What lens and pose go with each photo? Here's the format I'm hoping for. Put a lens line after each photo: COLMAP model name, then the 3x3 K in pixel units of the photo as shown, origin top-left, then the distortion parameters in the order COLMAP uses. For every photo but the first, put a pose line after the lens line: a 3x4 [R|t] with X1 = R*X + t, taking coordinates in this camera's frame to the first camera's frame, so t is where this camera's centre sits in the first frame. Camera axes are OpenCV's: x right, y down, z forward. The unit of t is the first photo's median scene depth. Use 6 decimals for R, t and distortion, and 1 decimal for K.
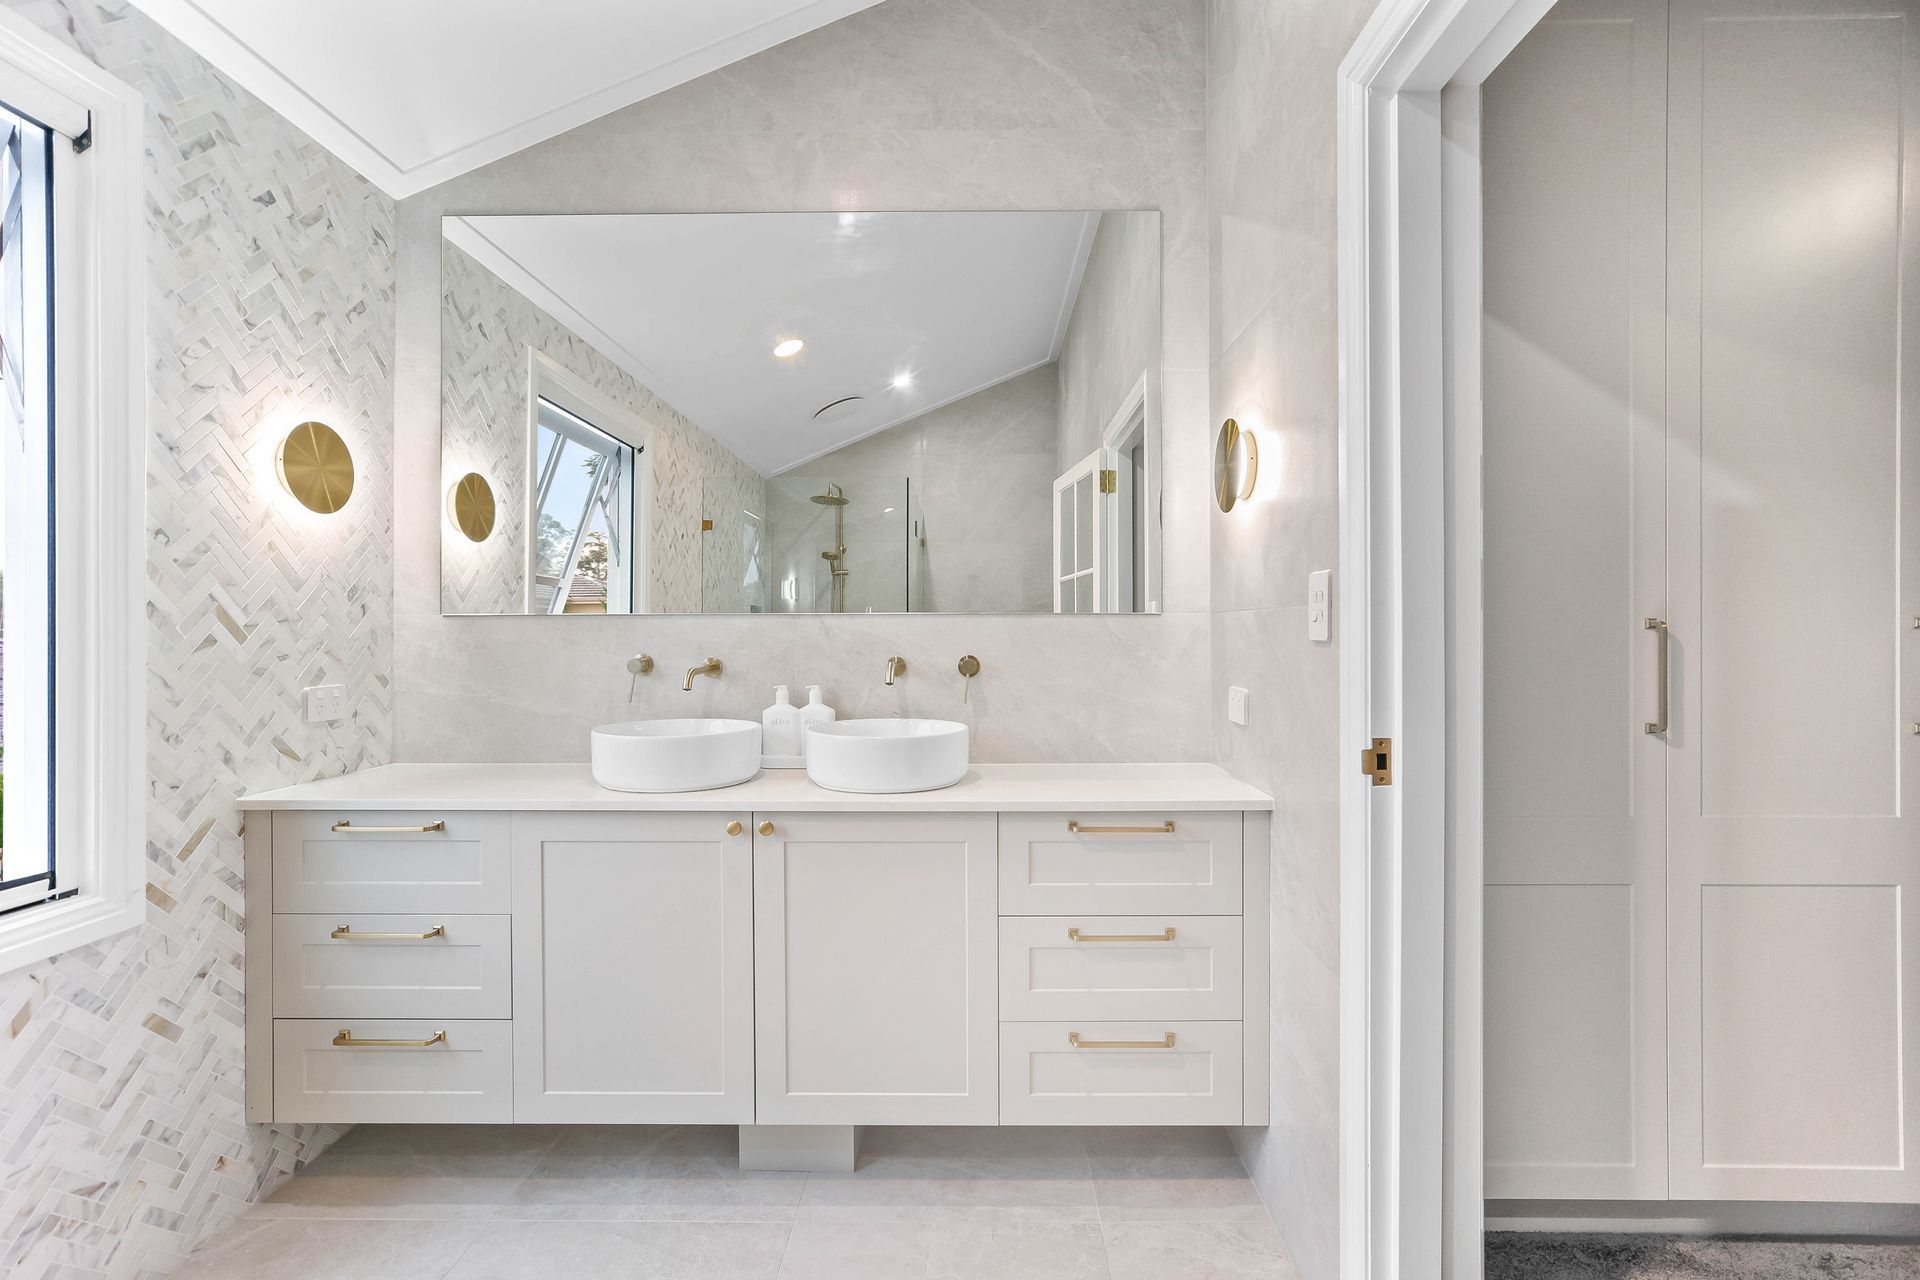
lens RADIAL K [[891.2, 0, 962.7], [0, 891.2, 618.0], [0, 0, 1]] dist [-0.011338, 0.009790]
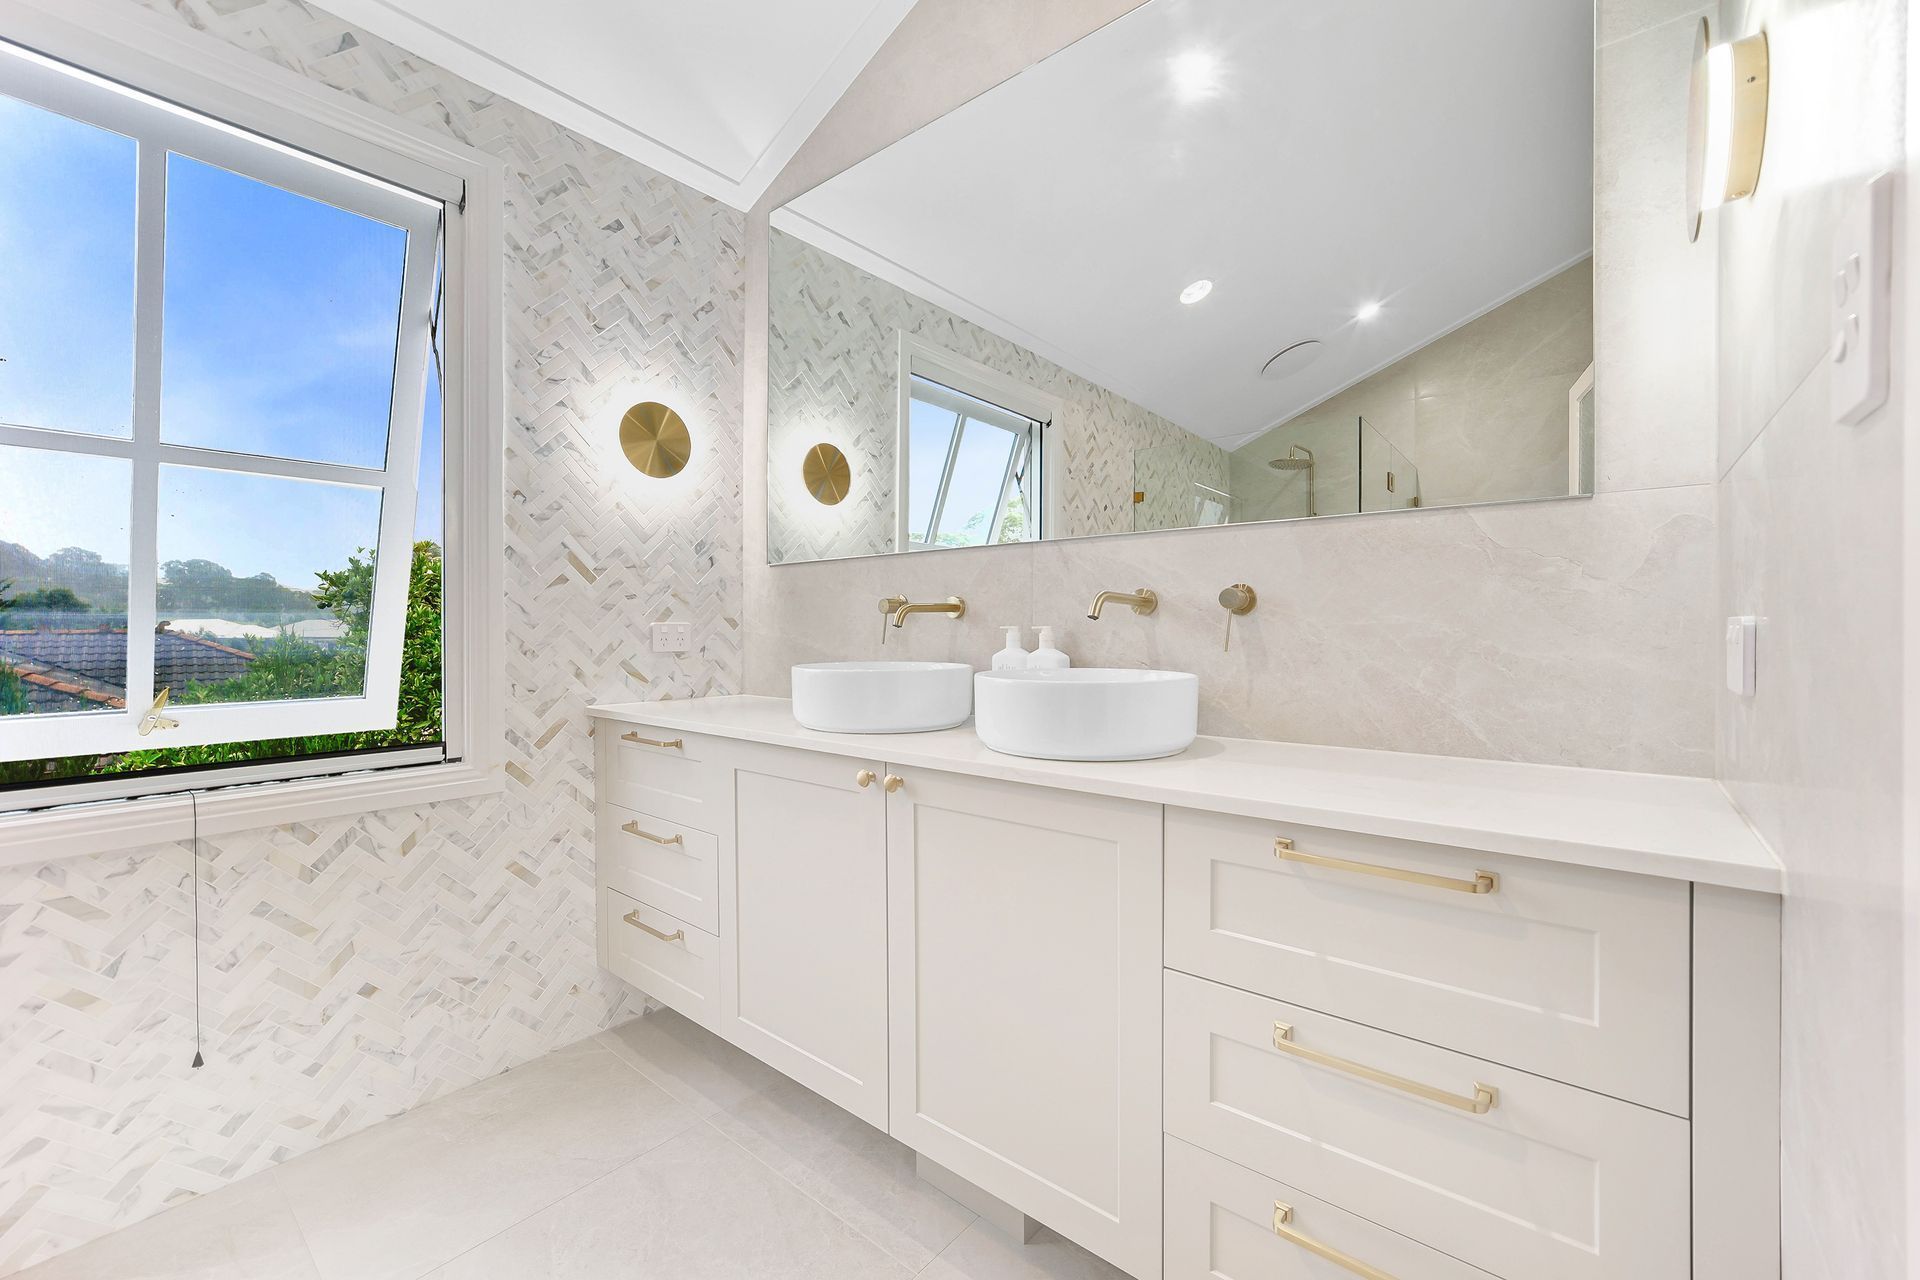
lens RADIAL K [[777.4, 0, 965.3], [0, 777.4, 629.6], [0, 0, 1]] dist [-0.027029, 0.014226]
pose [[0.770471, -0.000993, -0.637474, 0.271976], [0.007578, 0.999942, 0.007602, 0.084794], [0.637429, -0.010687, 0.770435, 0.467541]]
